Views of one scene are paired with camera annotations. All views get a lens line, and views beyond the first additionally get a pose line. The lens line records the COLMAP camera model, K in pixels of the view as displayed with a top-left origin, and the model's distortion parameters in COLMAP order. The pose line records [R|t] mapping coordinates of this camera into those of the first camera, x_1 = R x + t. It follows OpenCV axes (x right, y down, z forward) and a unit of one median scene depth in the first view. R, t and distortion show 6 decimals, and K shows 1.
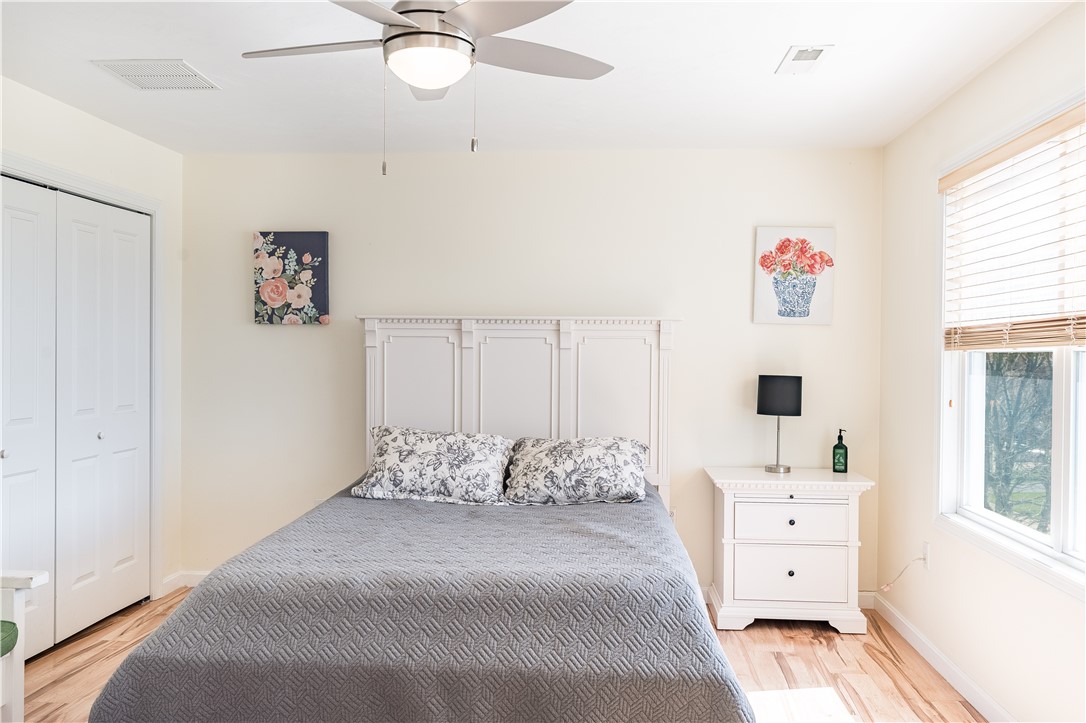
lens RADIAL K [[867.7, 0, 543.0], [0, 867.7, 361.1], [0, 0, 1]] dist [0.006722, 0.002107]
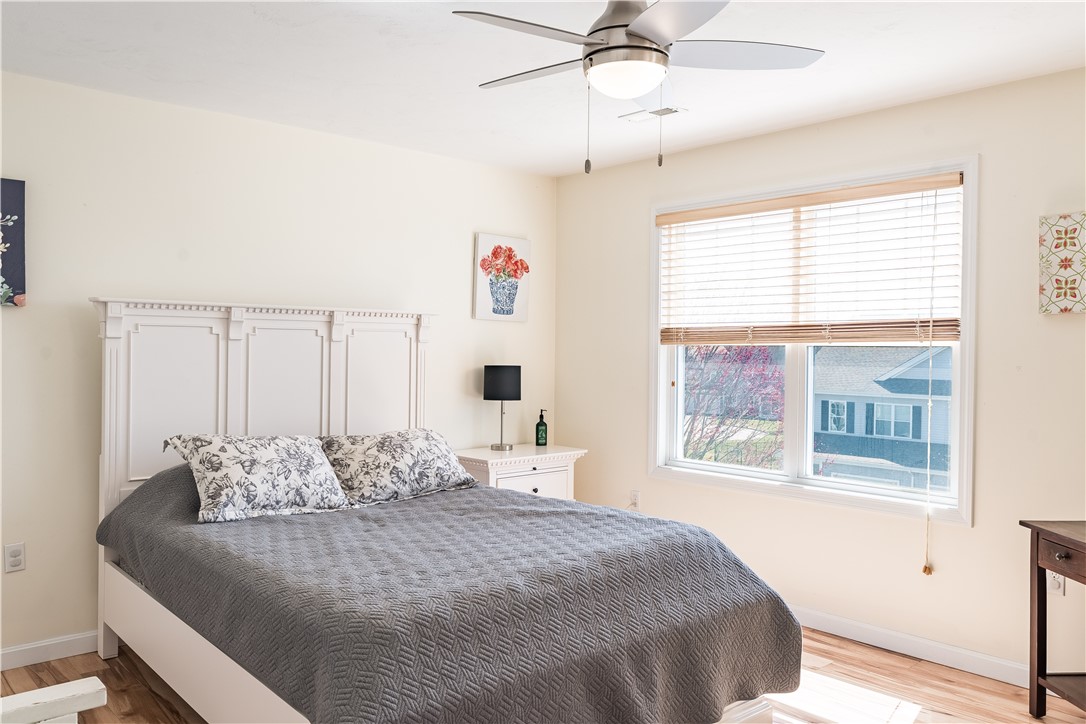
lens RADIAL K [[852.7, 0, 545.4], [0, 852.7, 359.0], [0, 0, 1]] dist [0.005456, 0.003319]
pose [[0.687149, -0.011421, 0.726427, -0.498785], [0.004068, 0.999921, 0.011874, -0.005052], [-0.726506, -0.005204, 0.687141, 0.185098]]
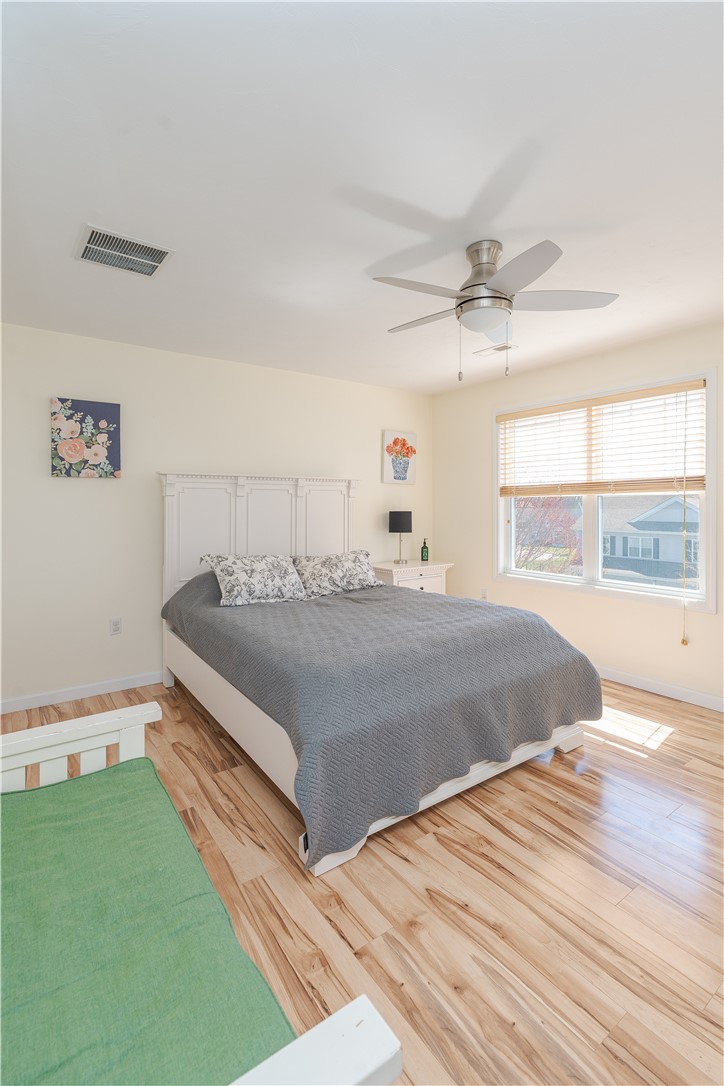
lens RADIAL K [[506.5, 0, 367.9], [0, 506.5, 506.5], [0, 0, 1]] dist [0.000685, 0.000187]
pose [[0.759389, -0.012580, 0.650515, -0.478255], [0.015933, 0.999873, 0.000737, 0.004325], [-0.650442, 0.009805, 0.759493, 0.220730]]
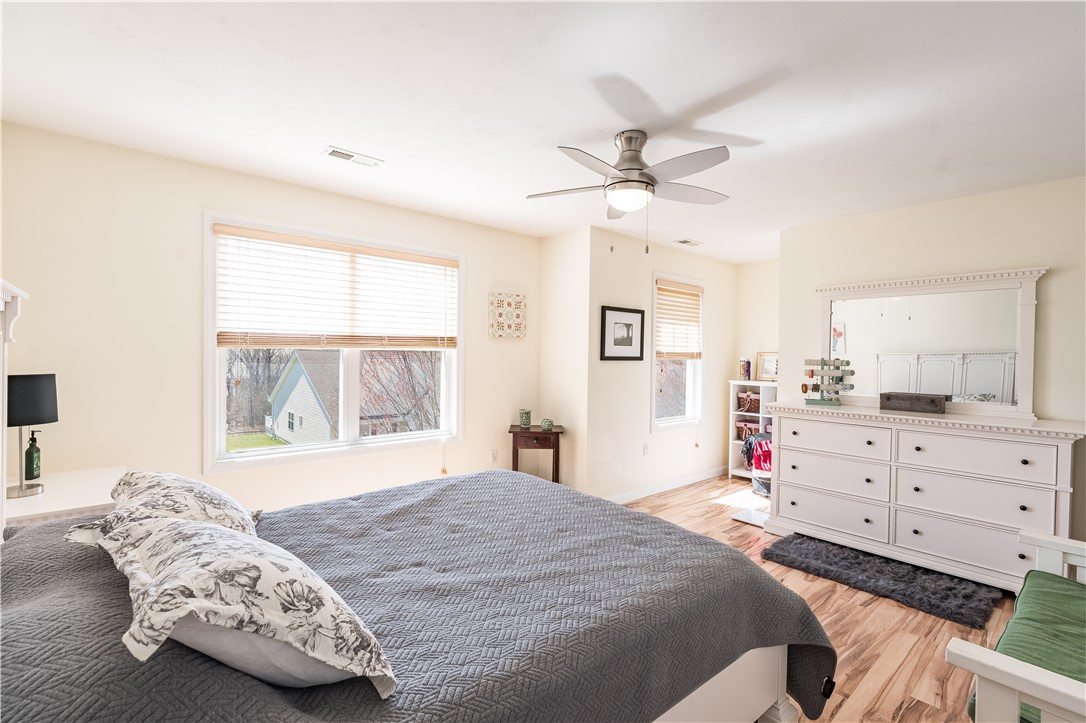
lens RADIAL K [[471.5, 0, 556.2], [0, 471.5, 356.4], [0, 0, 1]] dist [0.000467, 0.000491]
pose [[-0.710037, -0.019209, 0.703902, -0.372450], [-0.010993, 0.999808, 0.016196, -0.012629], [-0.704079, 0.003762, -0.710112, 0.968046]]
